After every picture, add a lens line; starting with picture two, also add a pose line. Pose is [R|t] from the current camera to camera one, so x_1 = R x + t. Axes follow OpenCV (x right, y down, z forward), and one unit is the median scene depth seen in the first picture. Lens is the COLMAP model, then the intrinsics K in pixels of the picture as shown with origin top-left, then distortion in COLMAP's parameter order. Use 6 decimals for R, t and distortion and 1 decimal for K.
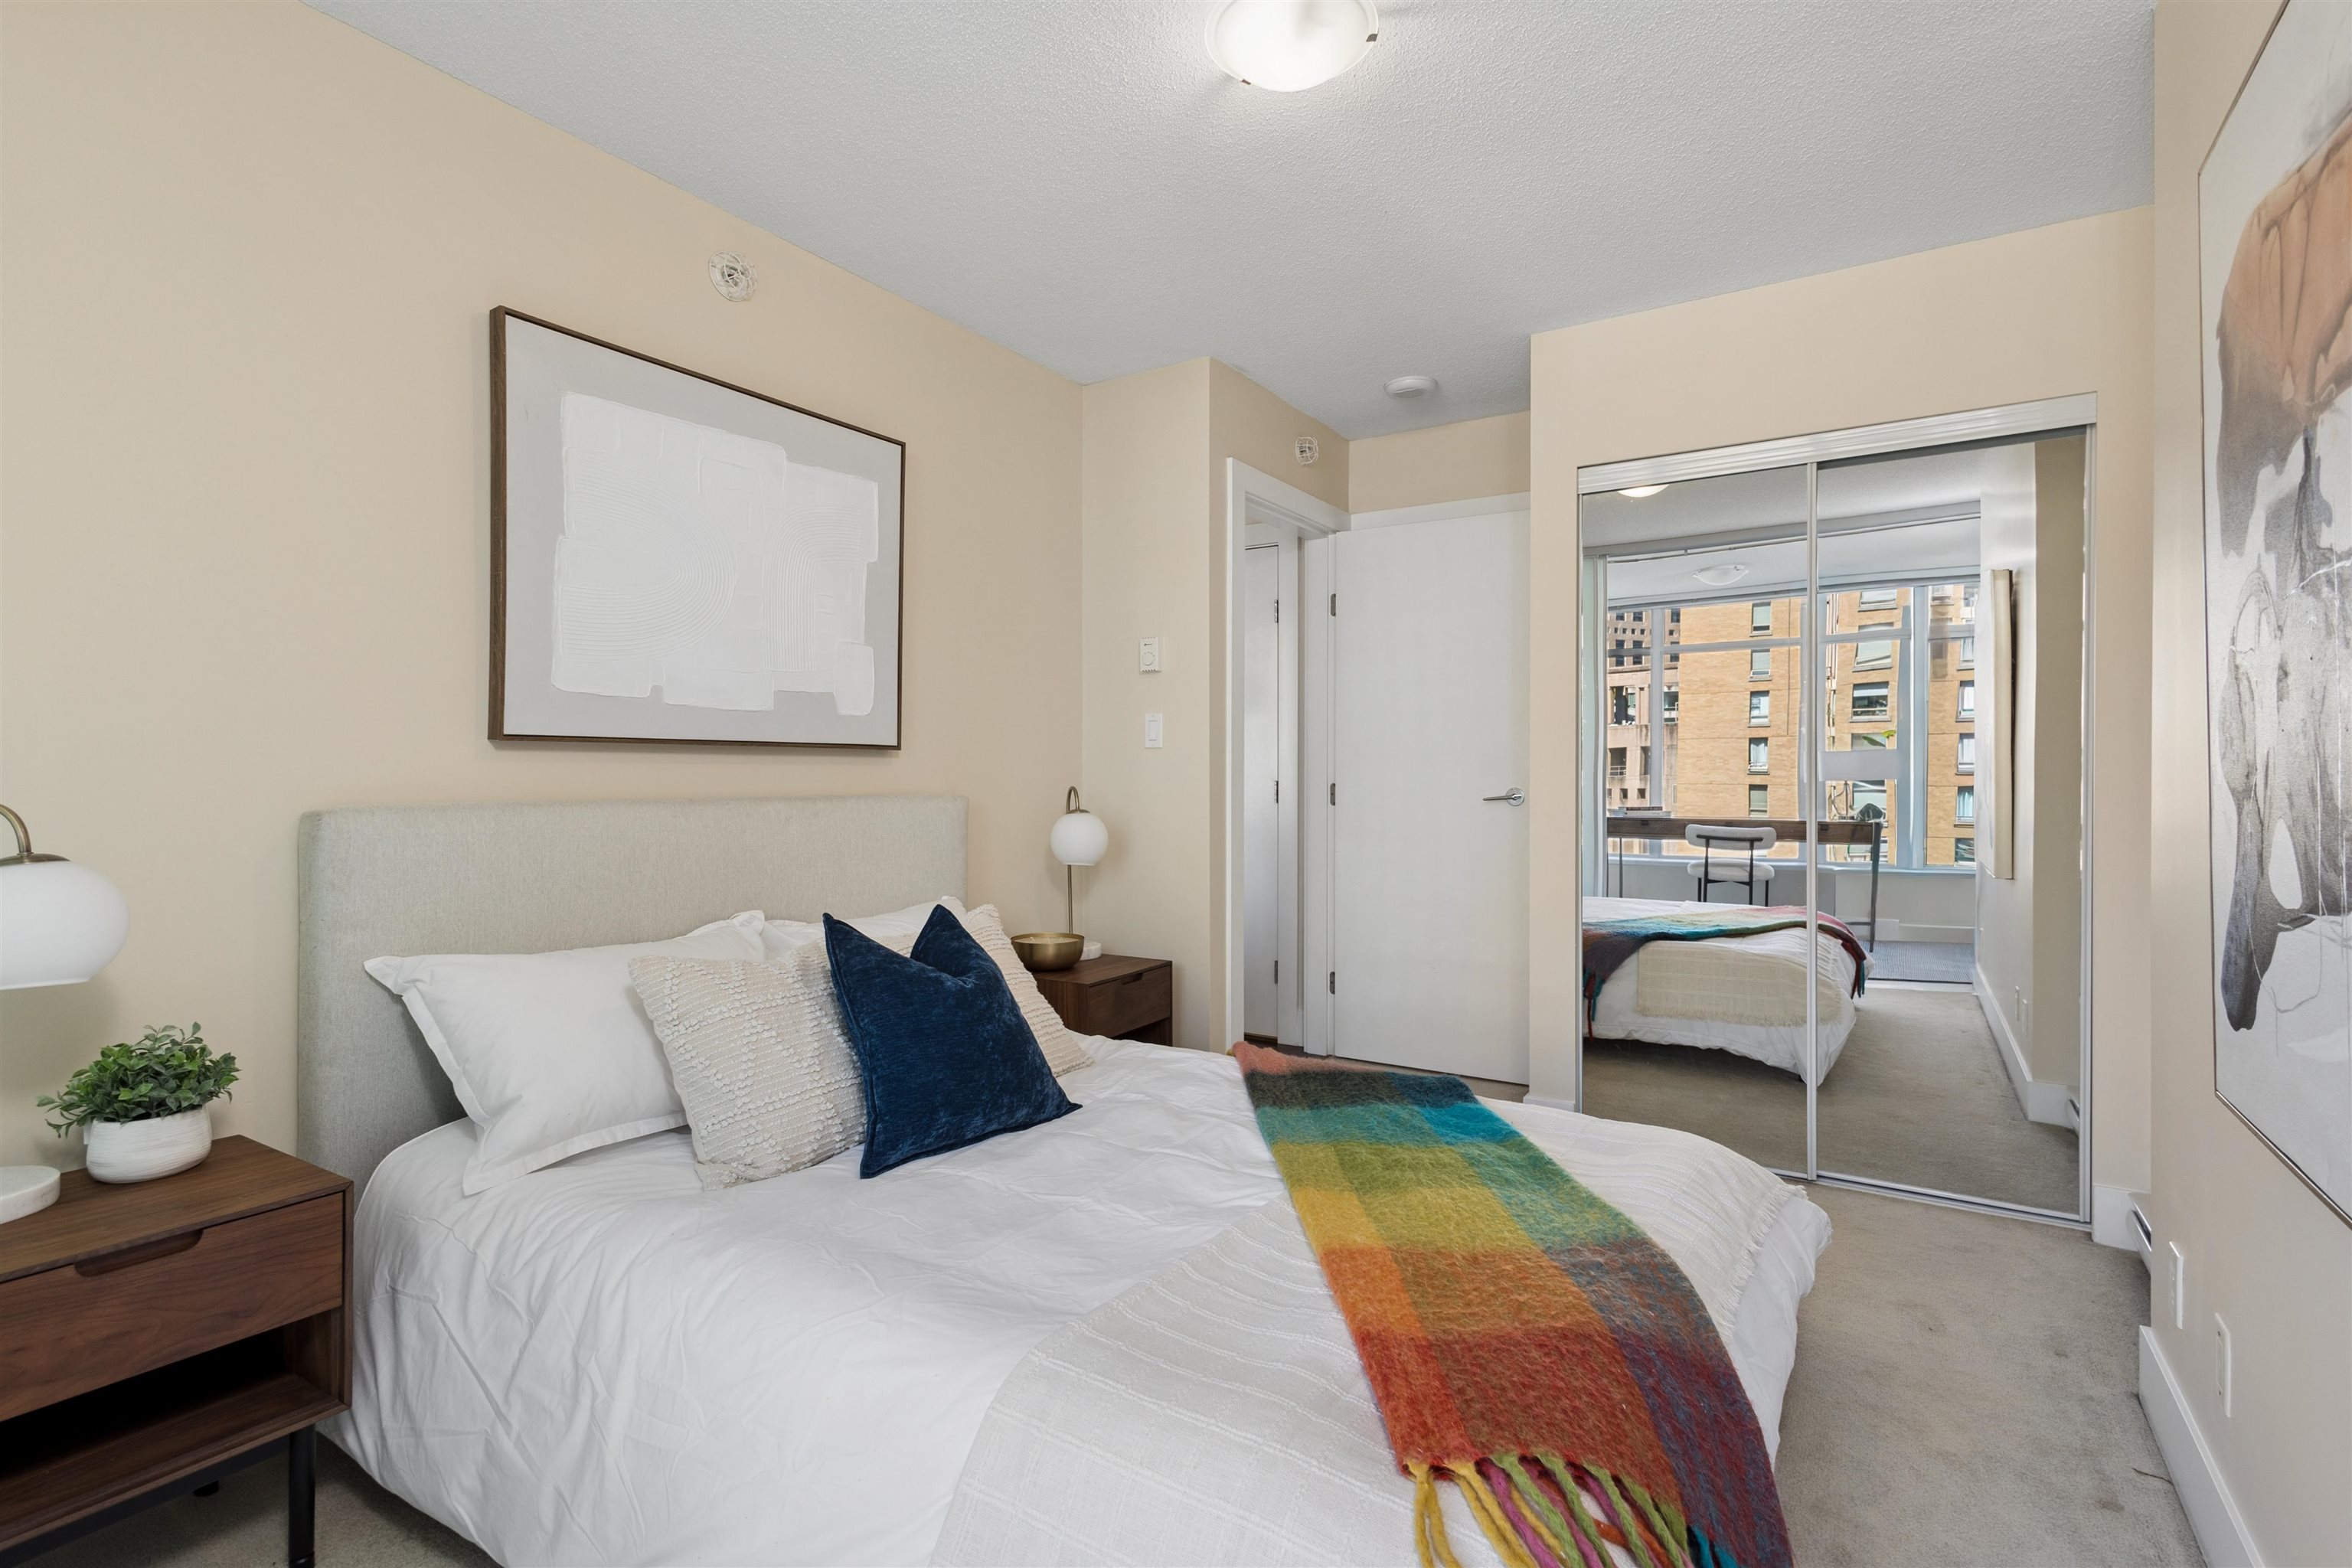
lens RADIAL K [[1092.0, 0, 1197.8], [0, 1092.0, 828.1], [0, 0, 1]] dist [-0.000512, -0.001041]
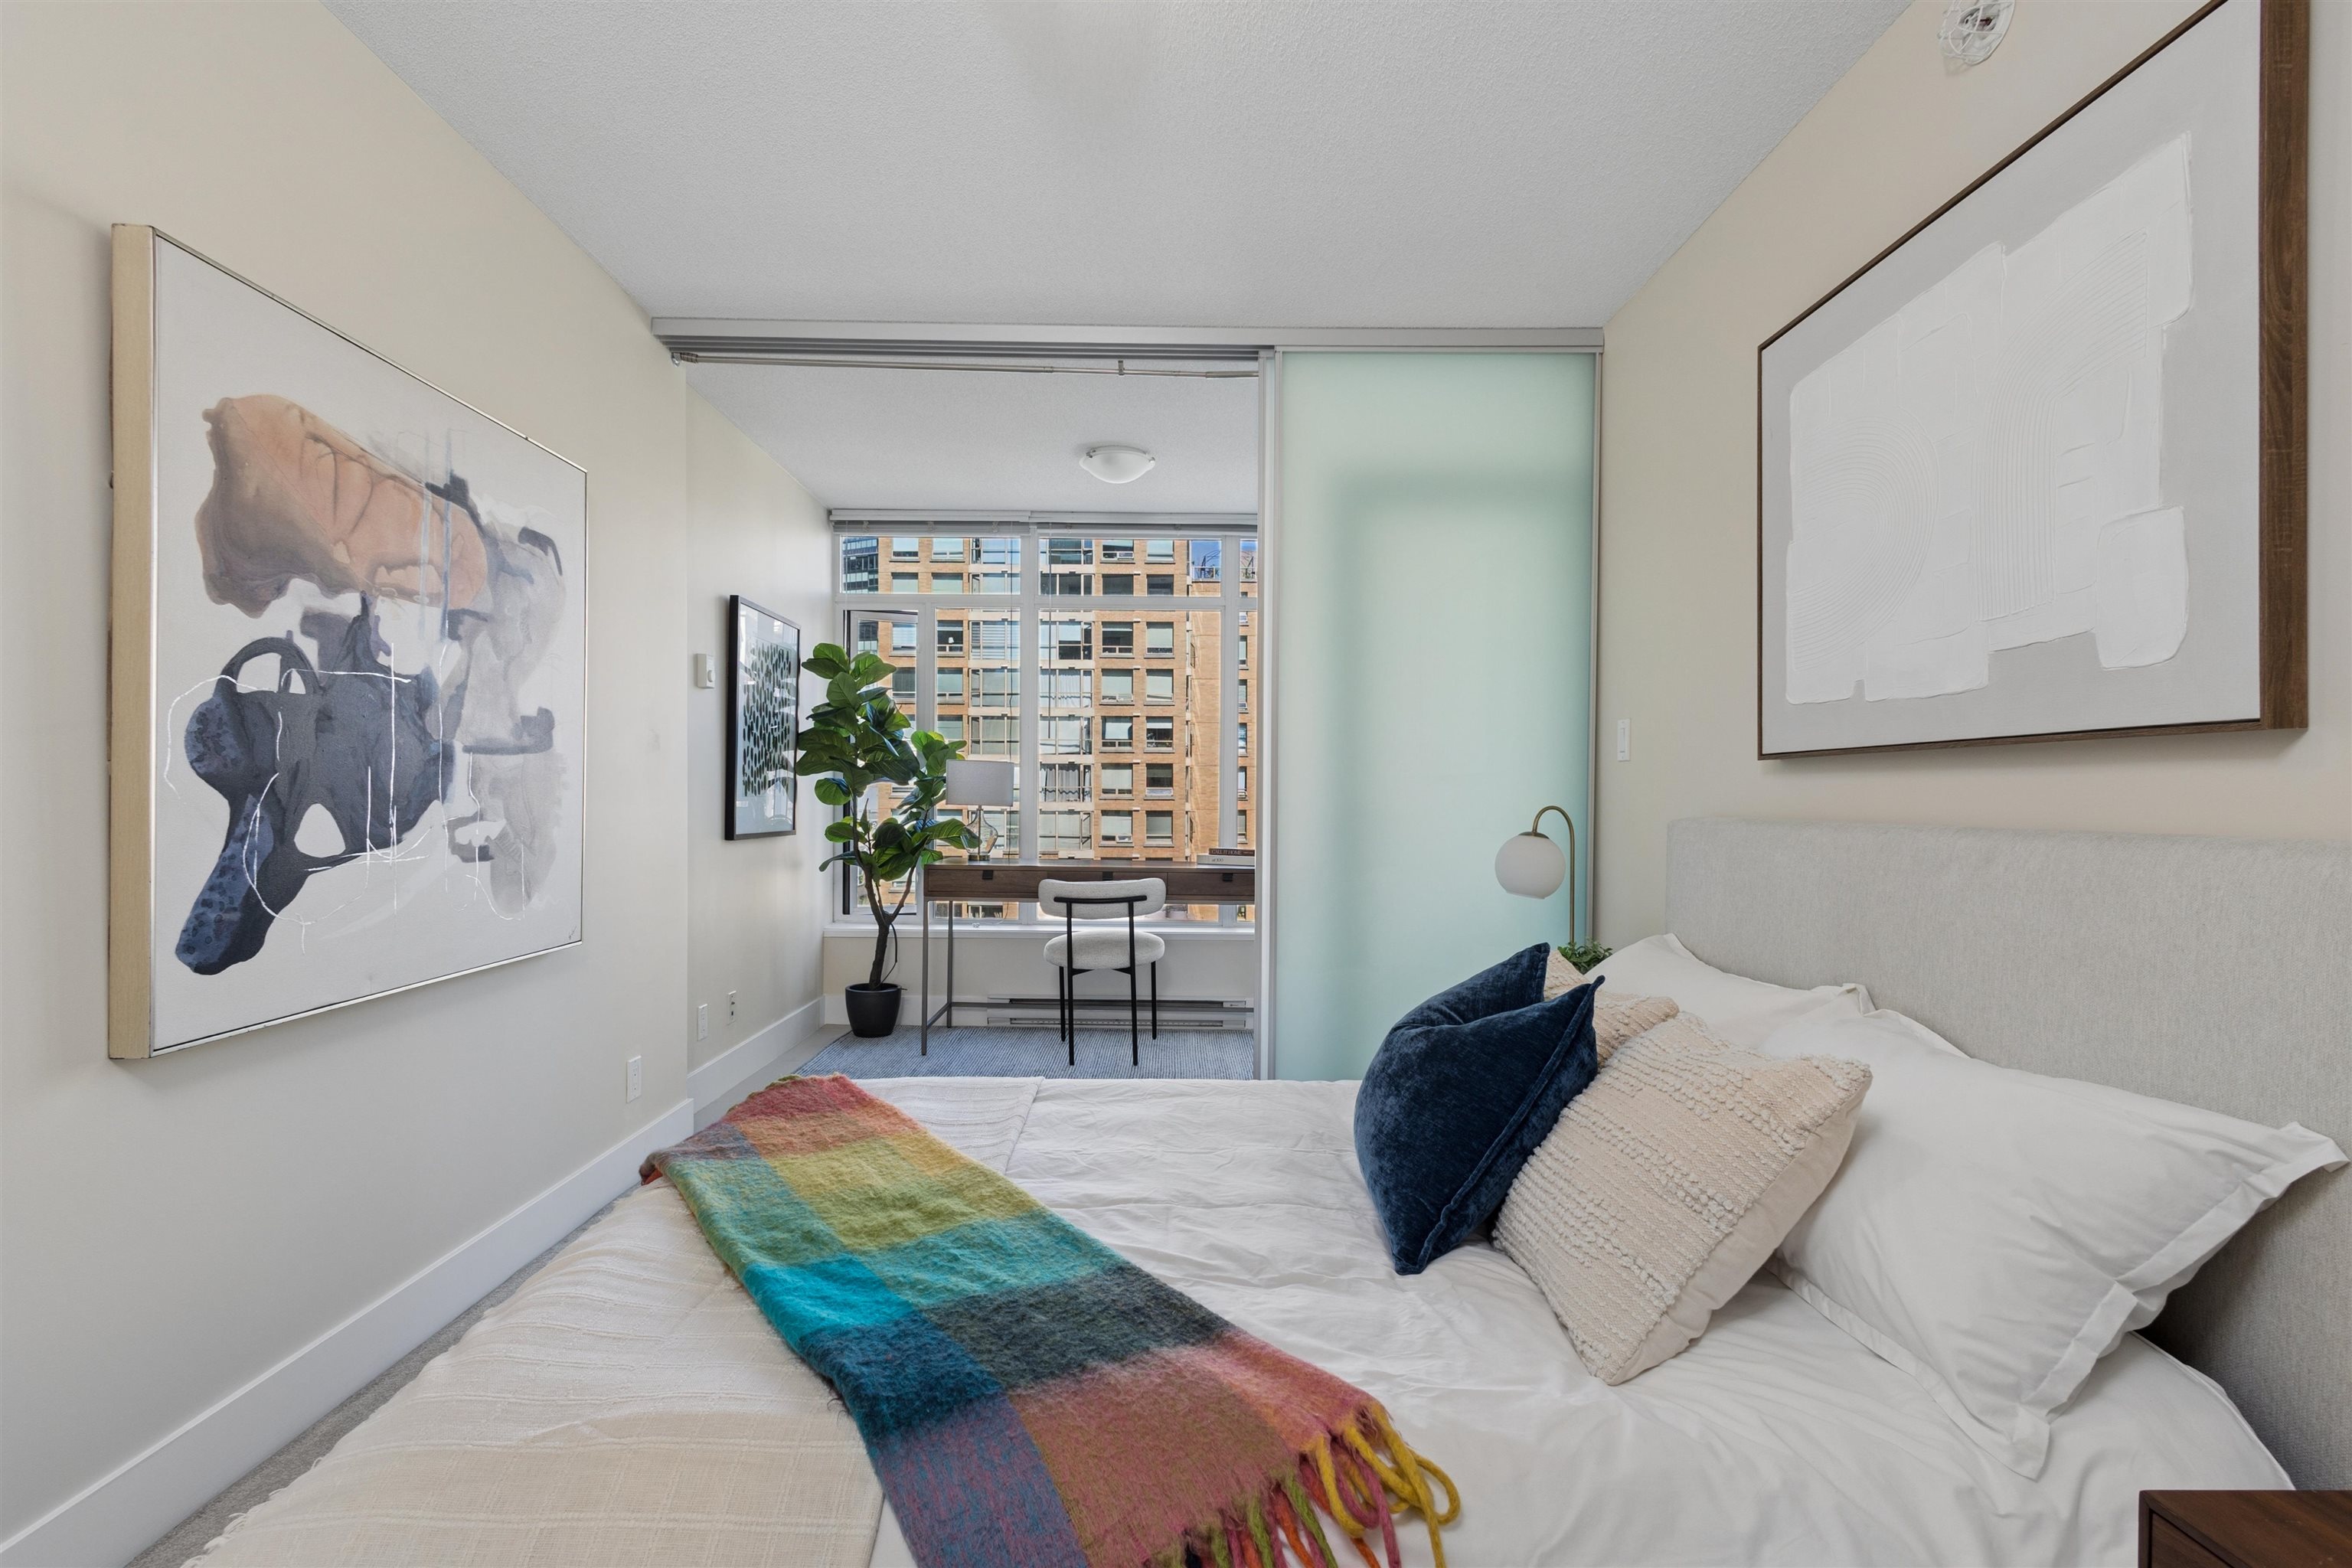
lens RADIAL K [[1099.8, 0, 1166.4], [0, 1099.8, 803.9], [0, 0, 1]] dist [0.011010, -0.000295]
pose [[-0.844829, 0.003164, -0.535028, 0.327075], [-0.026657, 0.998492, 0.047998, -0.059487], [0.534373, 0.054813, -0.843470, 1.282432]]
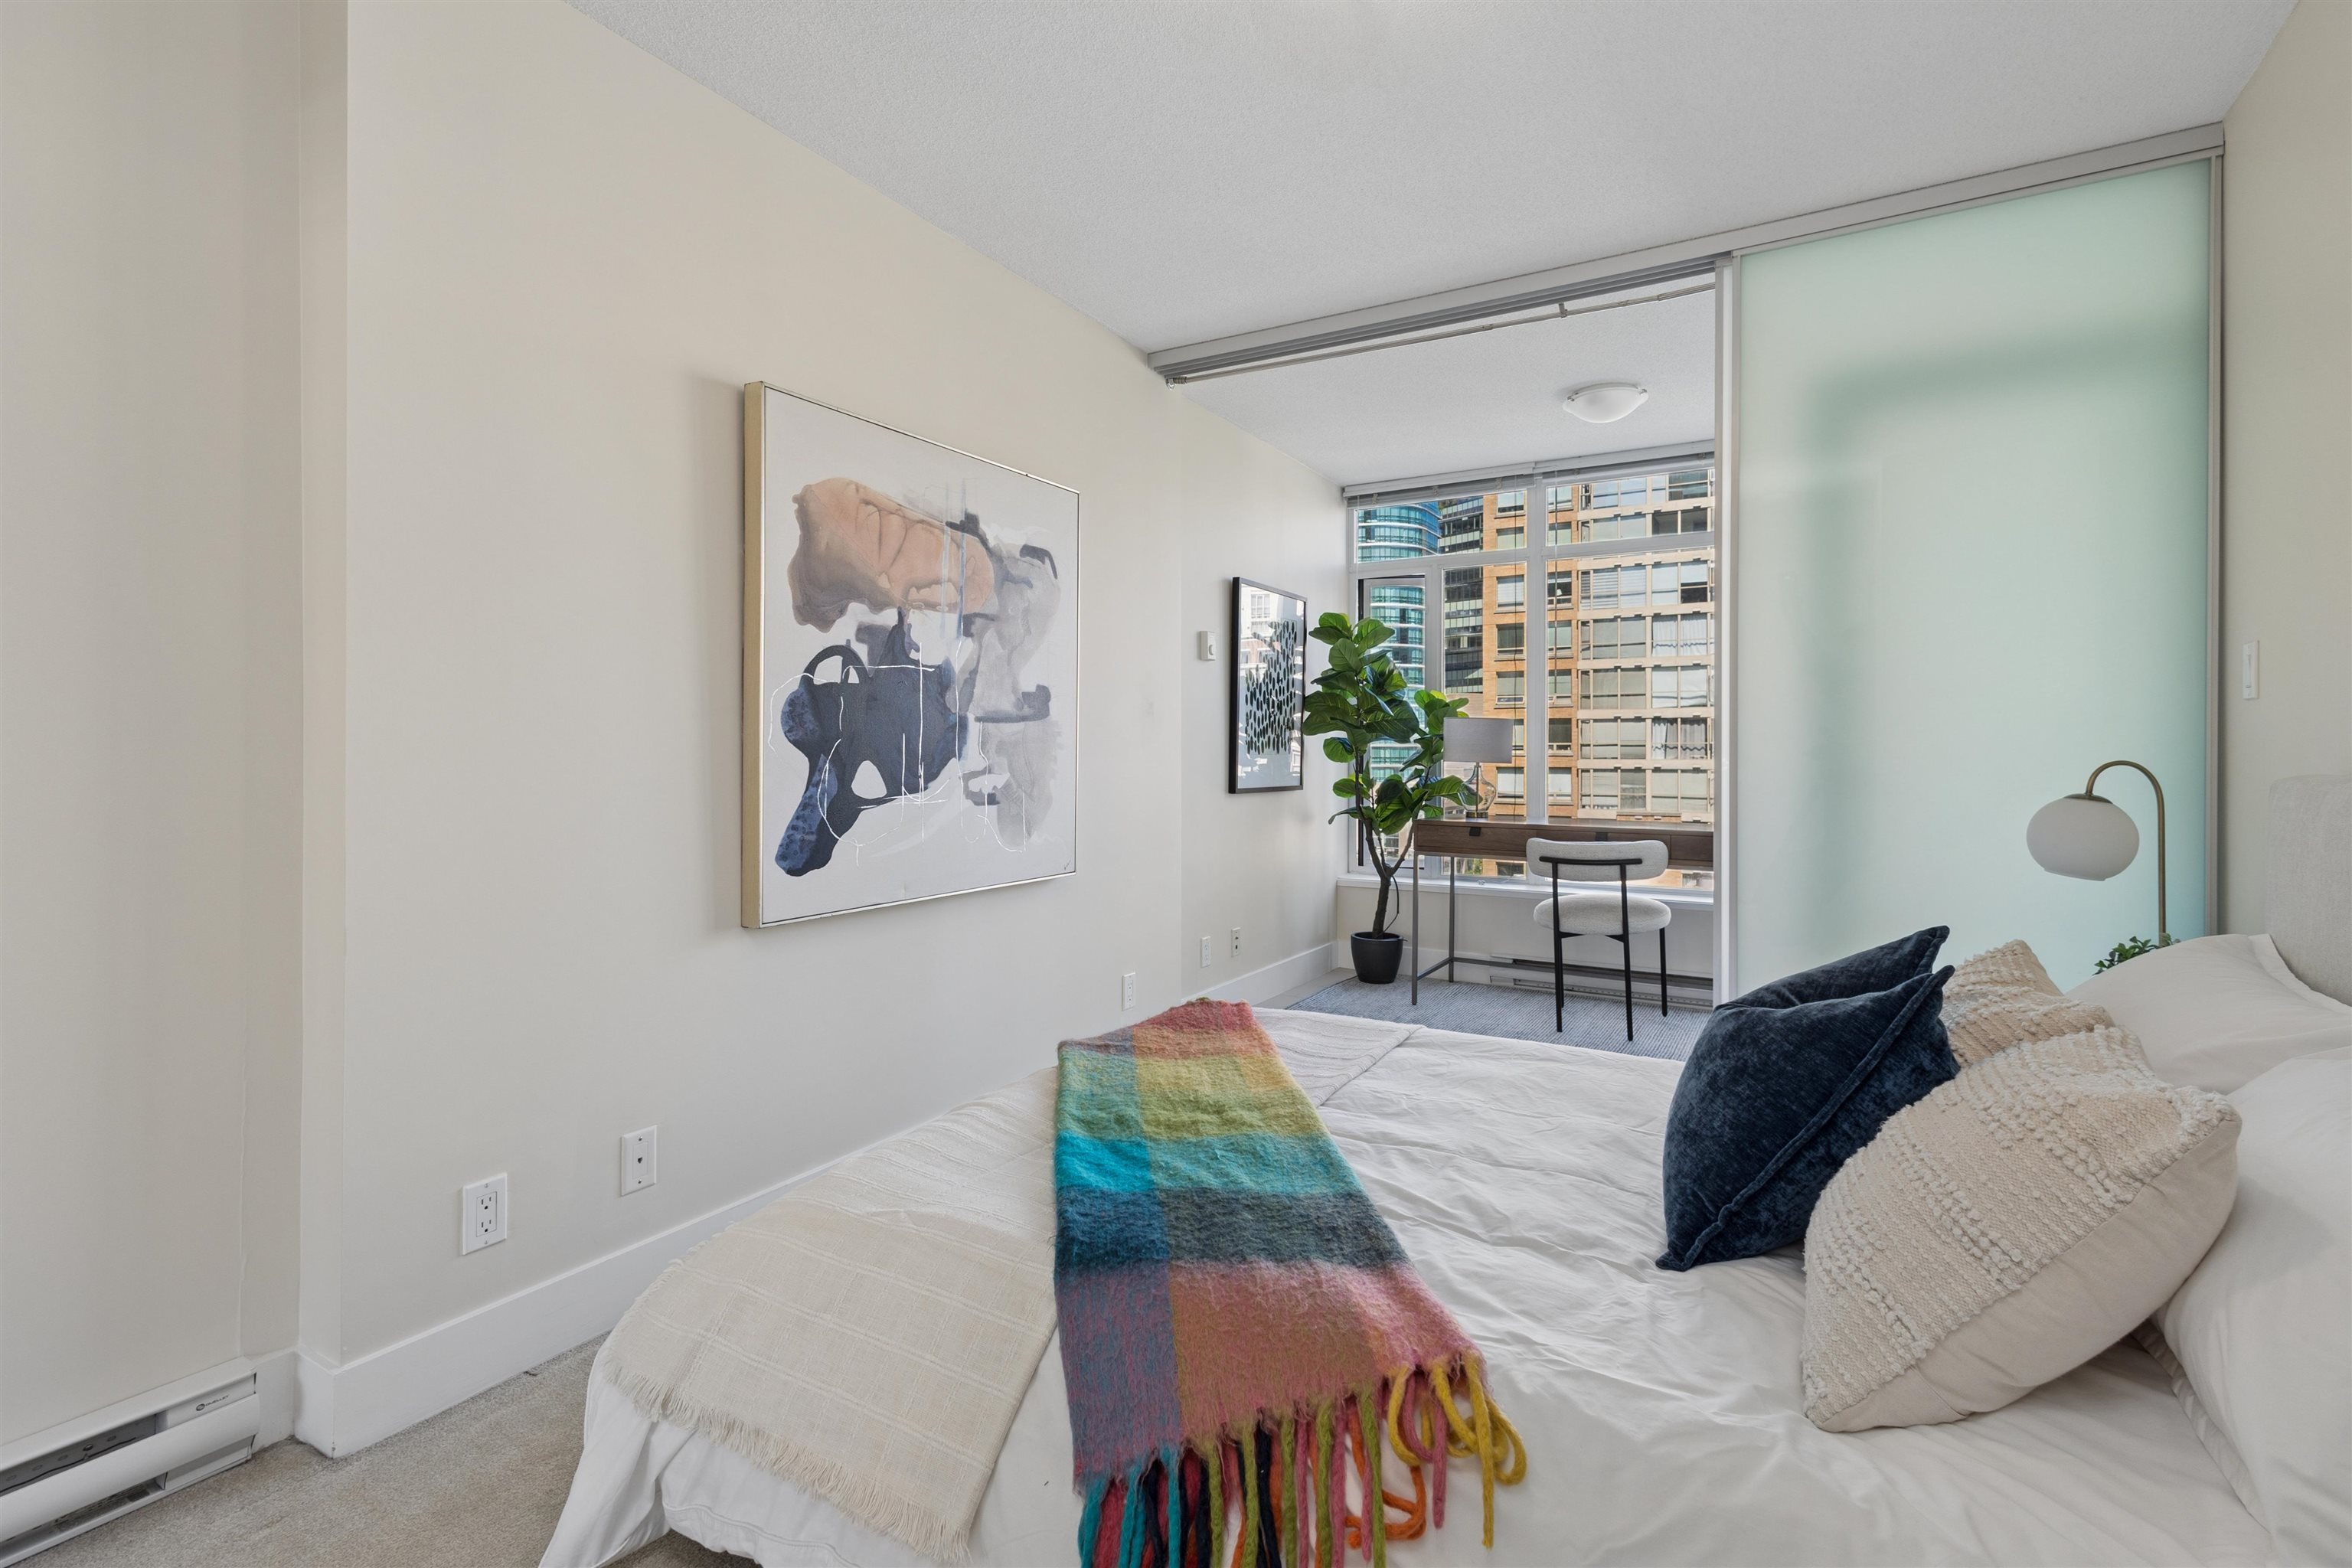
lens RADIAL K [[1098.6, 0, 1176.4], [0, 1098.6, 753.2], [0, 0, 1]] dist [0.004390, -0.000243]
pose [[-0.999594, 0.004612, -0.028109, 0.160263], [0.003309, 0.998925, 0.046238, -0.062683], [0.028292, 0.046126, -0.998535, 1.388894]]
